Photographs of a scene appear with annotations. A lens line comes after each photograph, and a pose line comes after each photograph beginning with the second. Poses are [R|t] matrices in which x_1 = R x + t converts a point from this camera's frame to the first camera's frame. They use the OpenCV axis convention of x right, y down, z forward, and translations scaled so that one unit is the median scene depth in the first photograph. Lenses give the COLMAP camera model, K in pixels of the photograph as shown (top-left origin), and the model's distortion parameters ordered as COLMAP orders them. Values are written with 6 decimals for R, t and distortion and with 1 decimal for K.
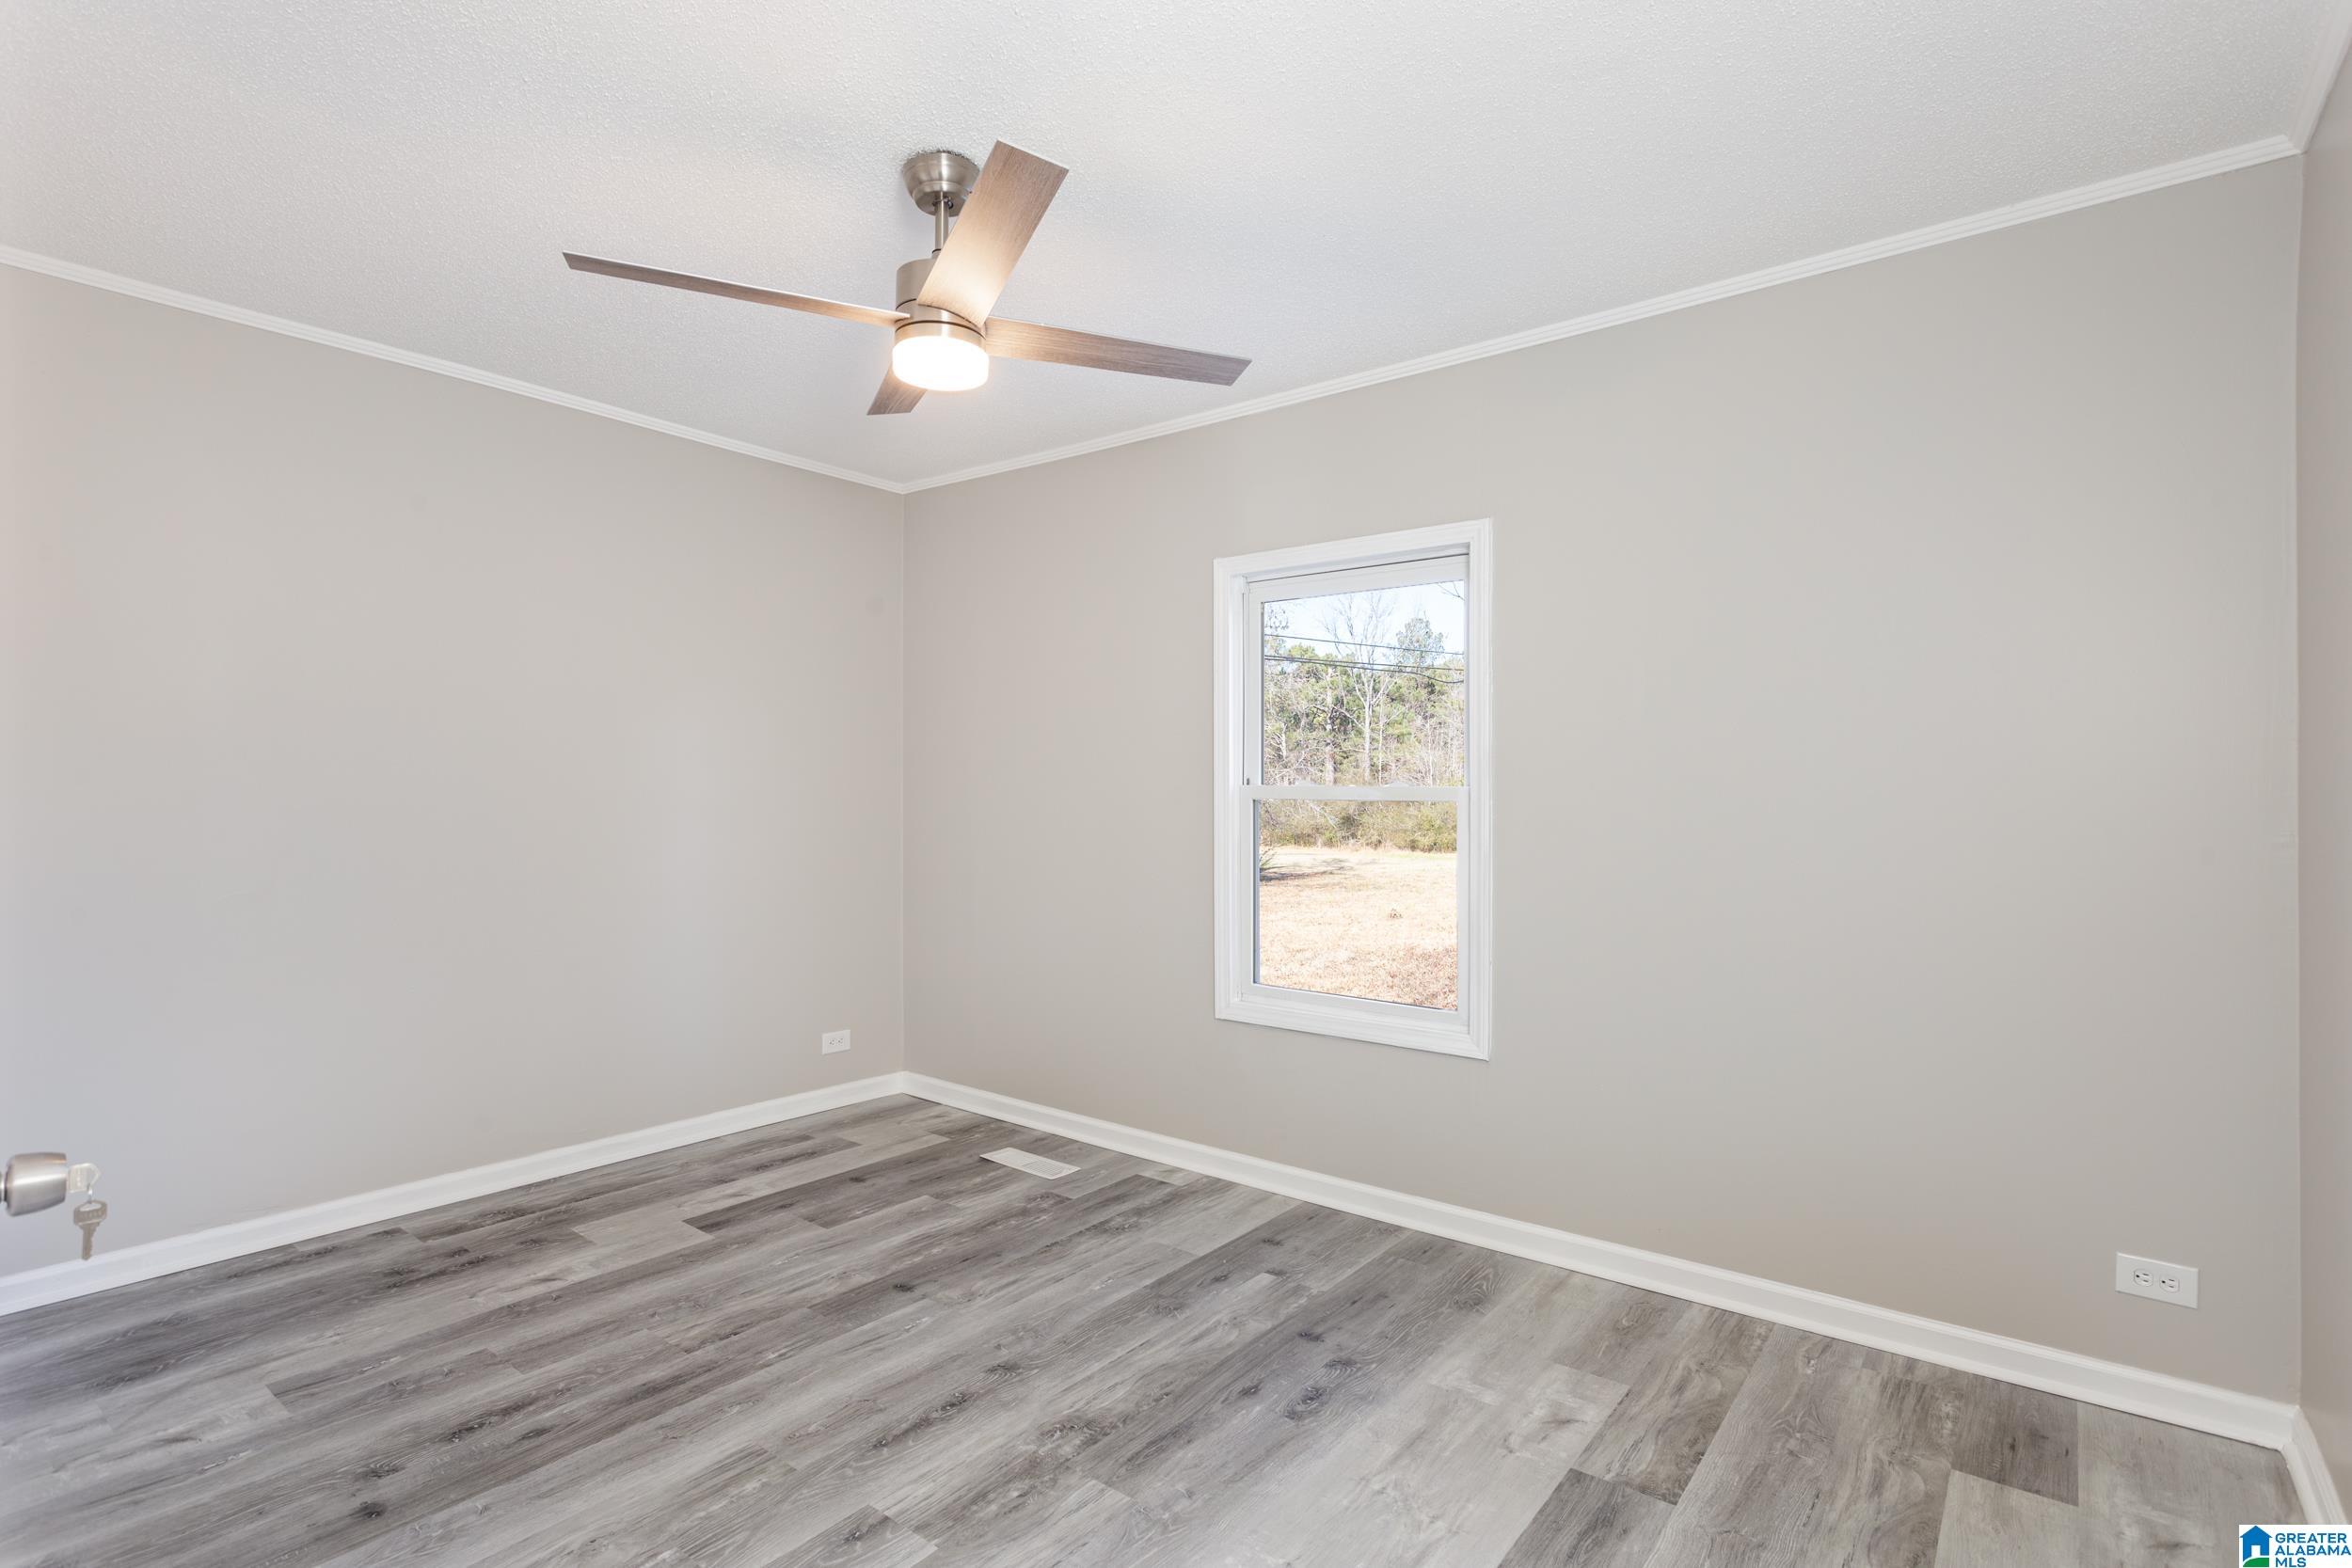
lens RADIAL K [[1152.2, 0, 1174.4], [0, 1152.2, 784.8], [0, 0, 1]] dist [-0.001734, 0.002609]
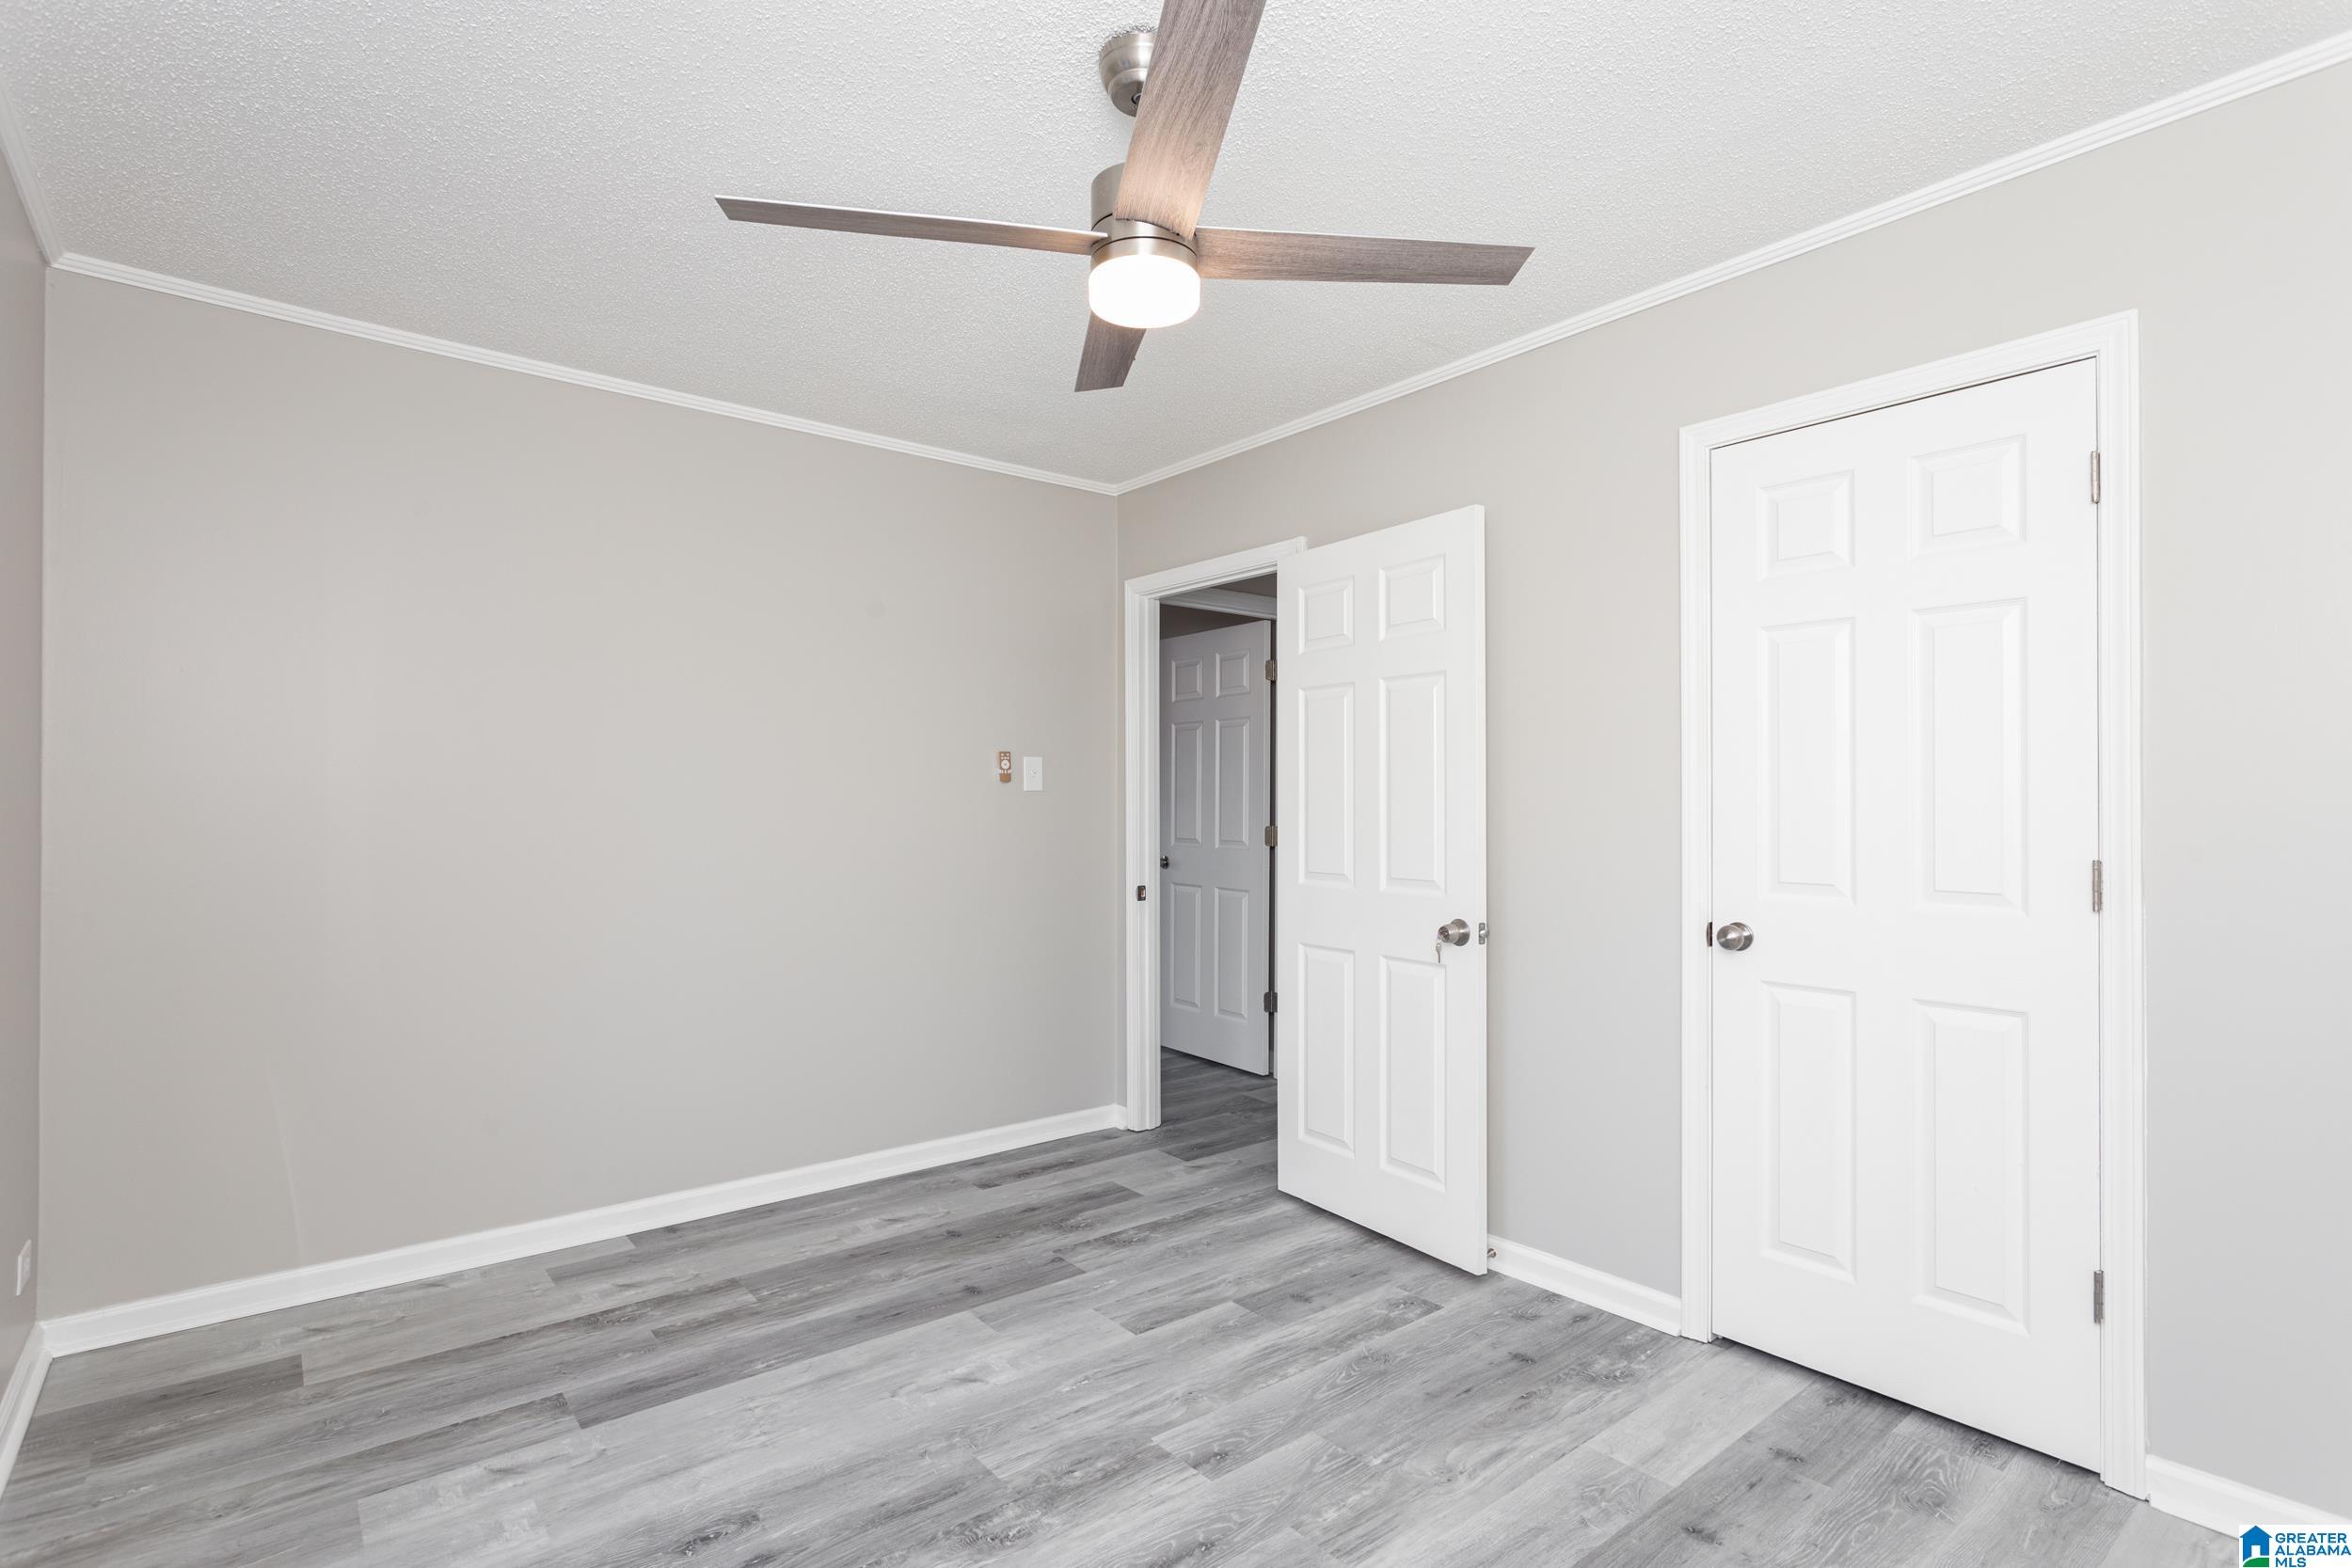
lens RADIAL K [[1152.2, 0, 1173.8], [0, 1152.2, 790.6], [0, 0, 1]] dist [-0.001734, 0.002609]
pose [[-0.975357, -0.001805, 0.220624, -0.443458], [-0.005193, 0.999877, -0.014780, 0.002763], [-0.220570, -0.015562, -0.975247, 1.961304]]
